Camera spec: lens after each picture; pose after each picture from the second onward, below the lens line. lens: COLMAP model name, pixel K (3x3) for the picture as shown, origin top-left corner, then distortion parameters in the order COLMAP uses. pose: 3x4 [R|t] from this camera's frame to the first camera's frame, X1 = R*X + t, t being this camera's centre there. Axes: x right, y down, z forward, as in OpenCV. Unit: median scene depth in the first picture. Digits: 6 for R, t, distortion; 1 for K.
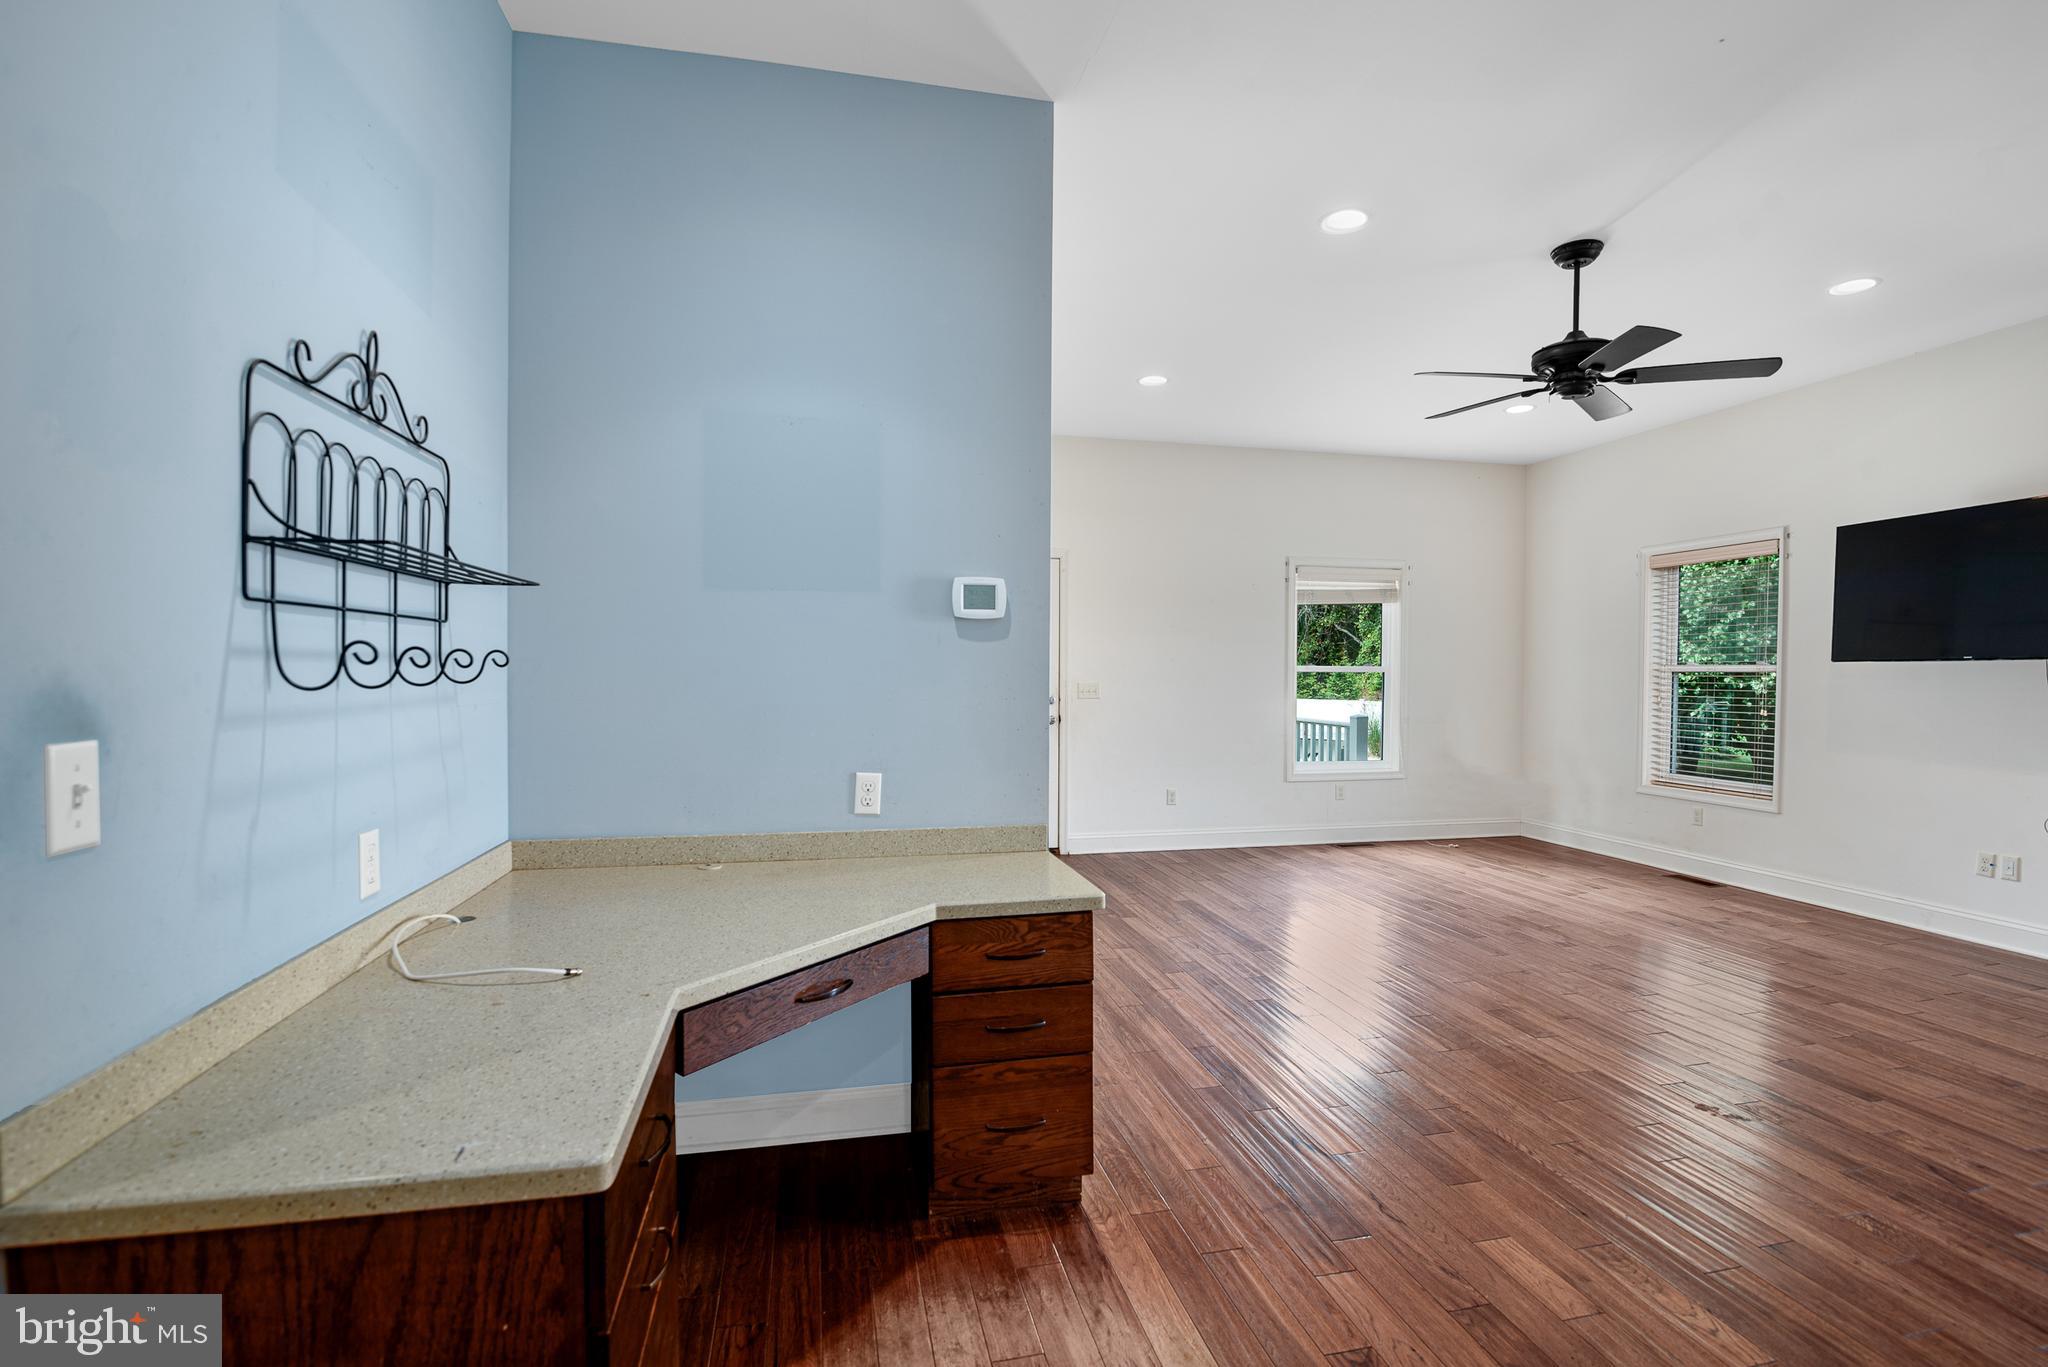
lens RADIAL K [[936.1, 0, 1025.4], [0, 936.1, 687.4], [0, 0, 1]] dist [-0.014807, -0.000118]
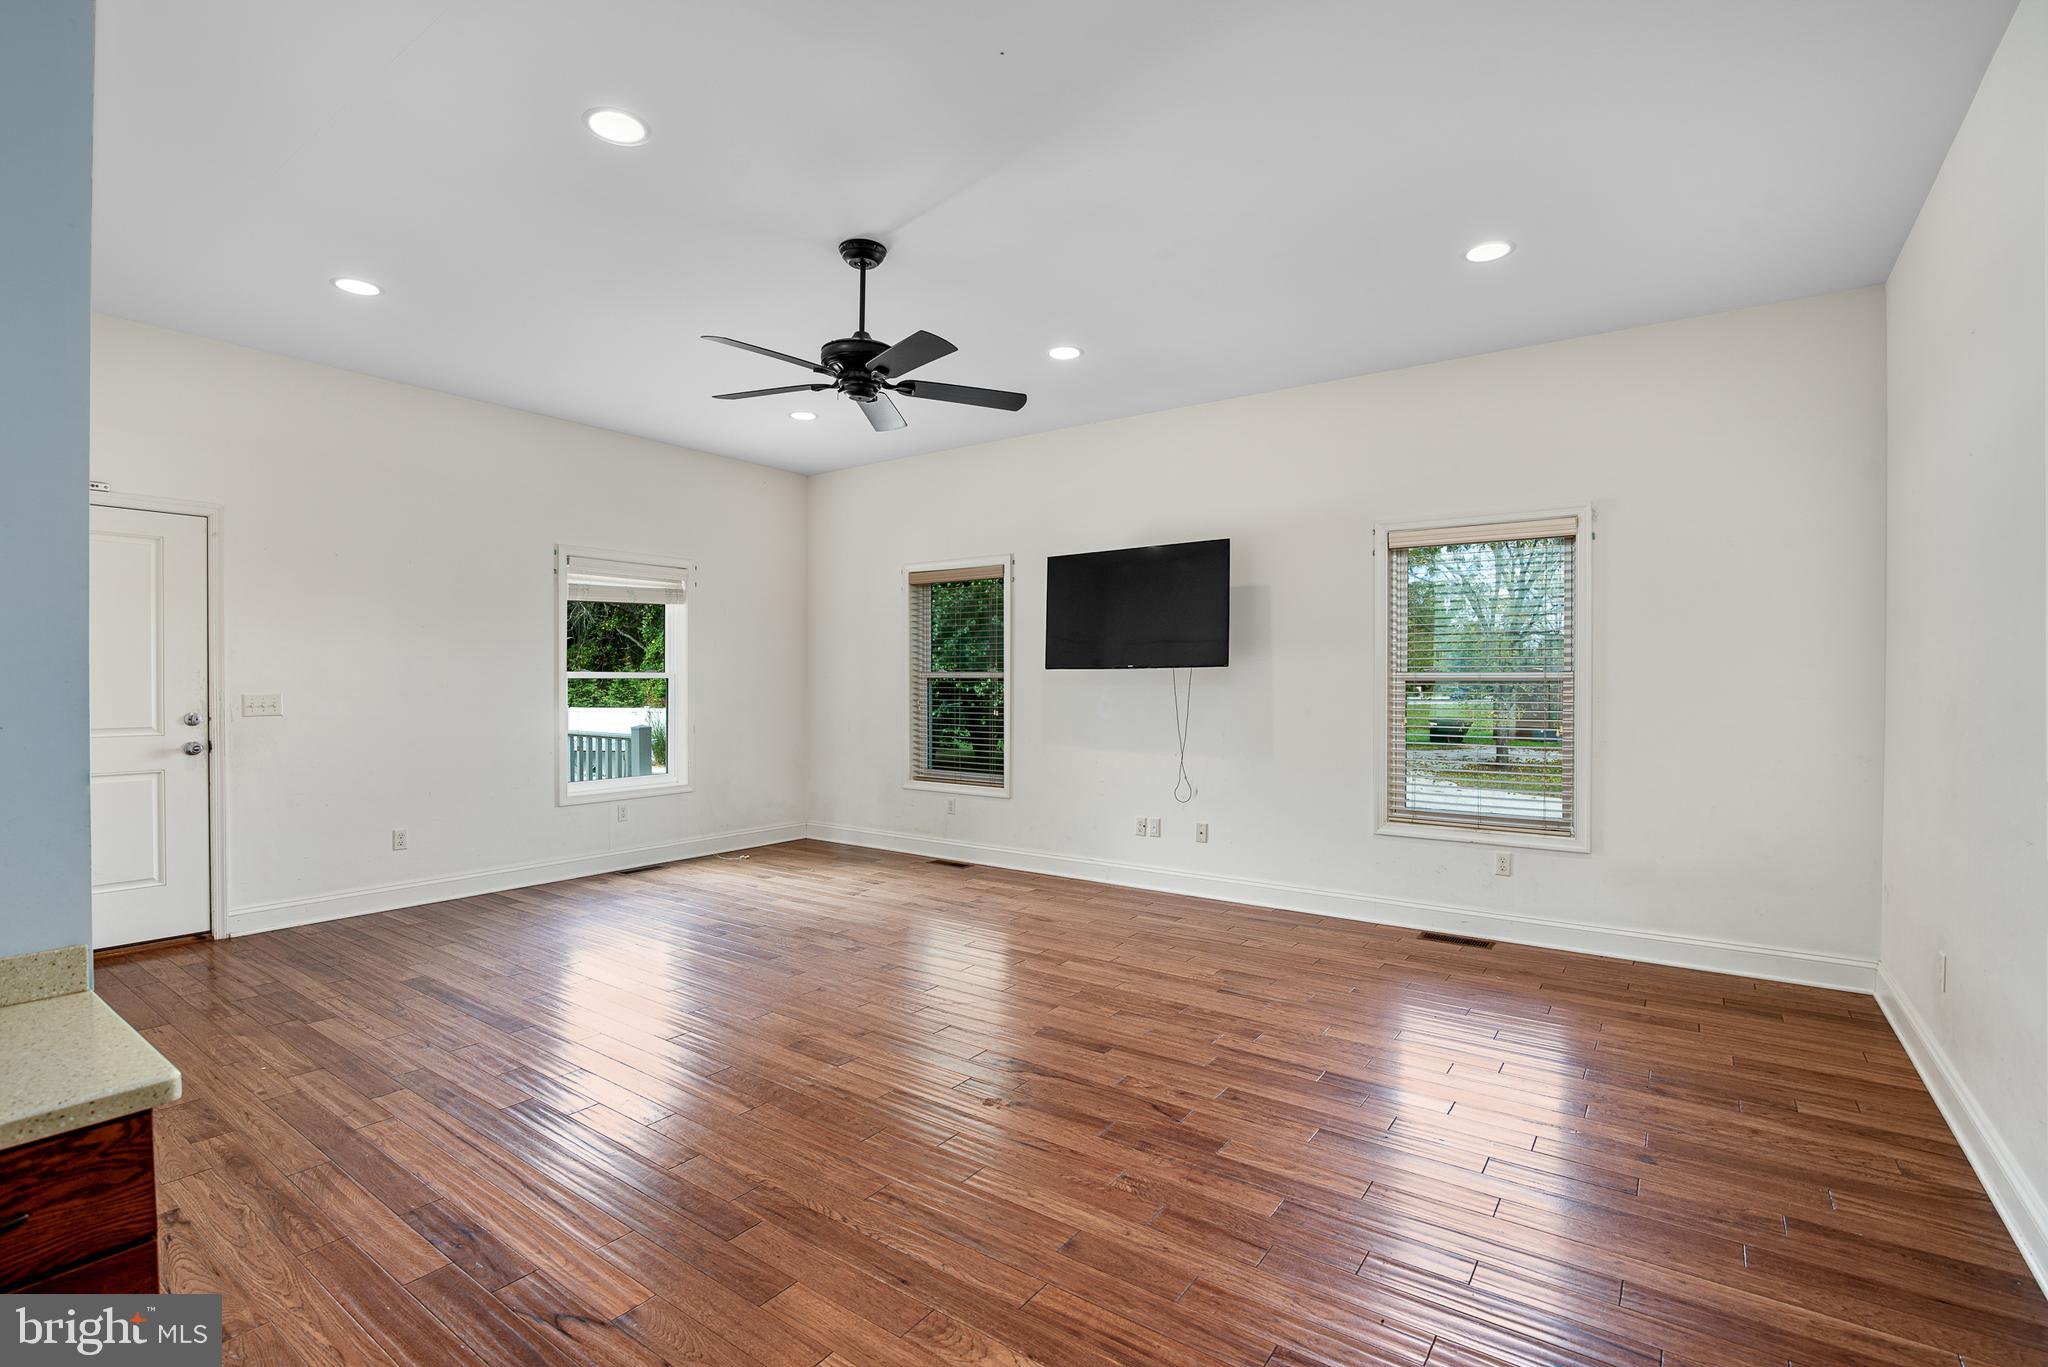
lens RADIAL K [[936.1, 0, 1025.4], [0, 936.1, 687.4], [0, 0, 1]] dist [-0.014807, -0.000118]
pose [[0.745030, -0.008254, 0.666979, 0.054152], [0.013124, 0.999911, -0.002287, -0.001576], [-0.666901, 0.010457, 0.745073, 0.140196]]
